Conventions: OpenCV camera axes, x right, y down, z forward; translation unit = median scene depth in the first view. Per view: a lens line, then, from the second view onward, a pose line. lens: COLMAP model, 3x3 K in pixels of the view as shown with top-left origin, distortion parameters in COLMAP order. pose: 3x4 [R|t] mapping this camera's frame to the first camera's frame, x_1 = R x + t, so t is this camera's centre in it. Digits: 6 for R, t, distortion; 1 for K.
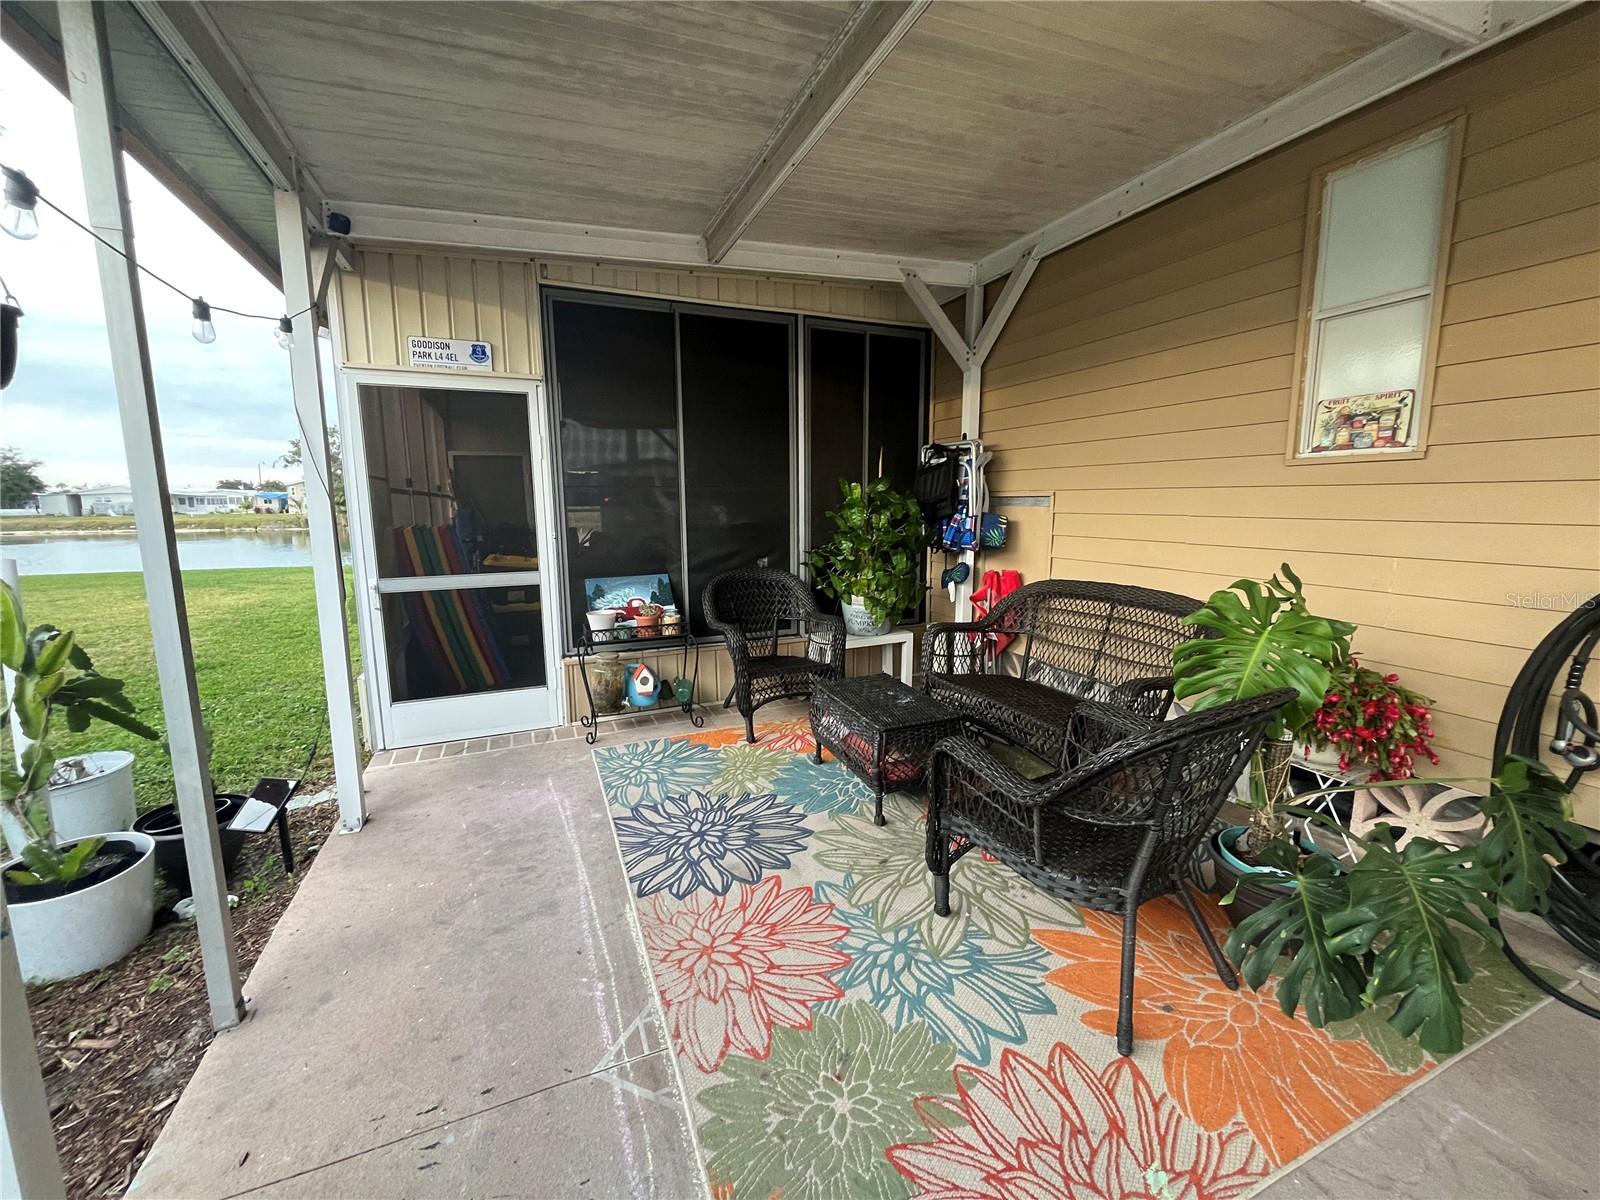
lens RADIAL K [[643.8, 0, 804.8], [0, 643.8, 595.6], [0, 0, 1]] dist [-0.004191, 0.000309]
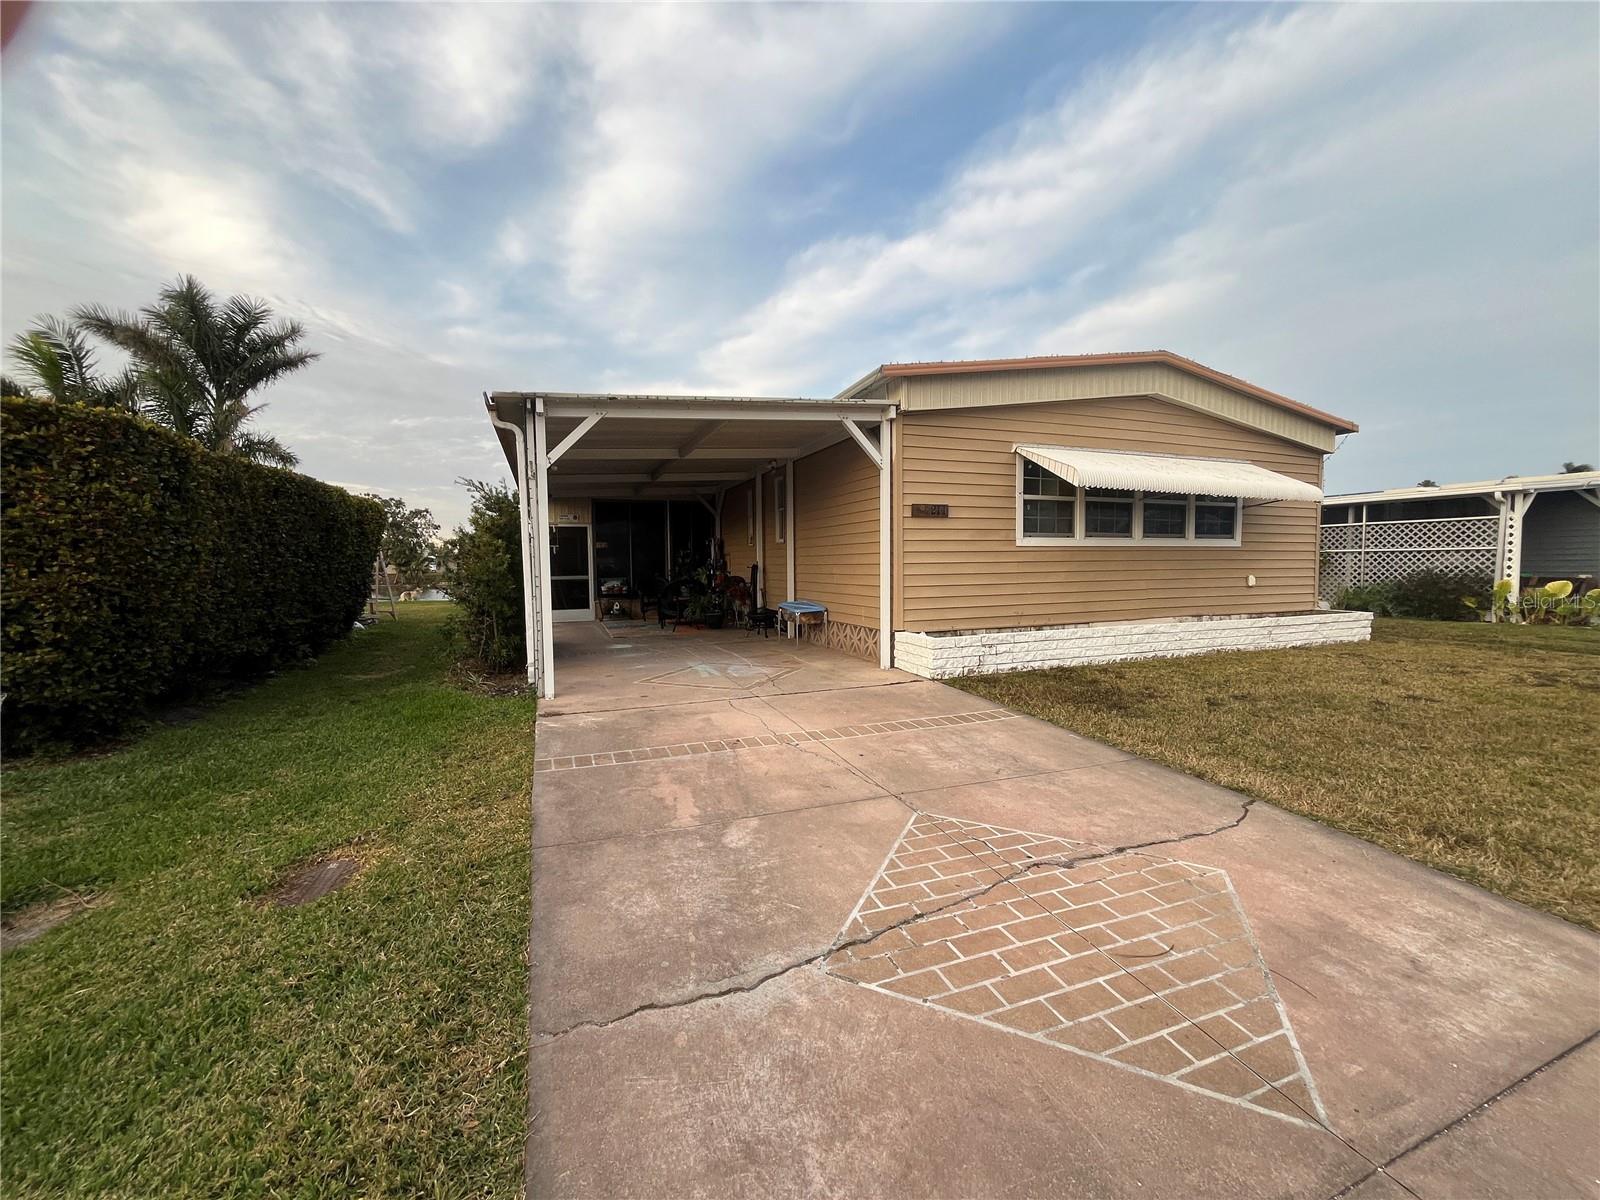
lens RADIAL K [[621.2, 0, 796.7], [0, 621.2, 566.4], [0, 0, 1]] dist [-0.014517, -0.000067]
pose [[0.999099, -0.009317, -0.041399, 0.851676], [0.003559, 0.990560, -0.137034, 0.371992], [0.042284, 0.136763, 0.989701, -2.278627]]
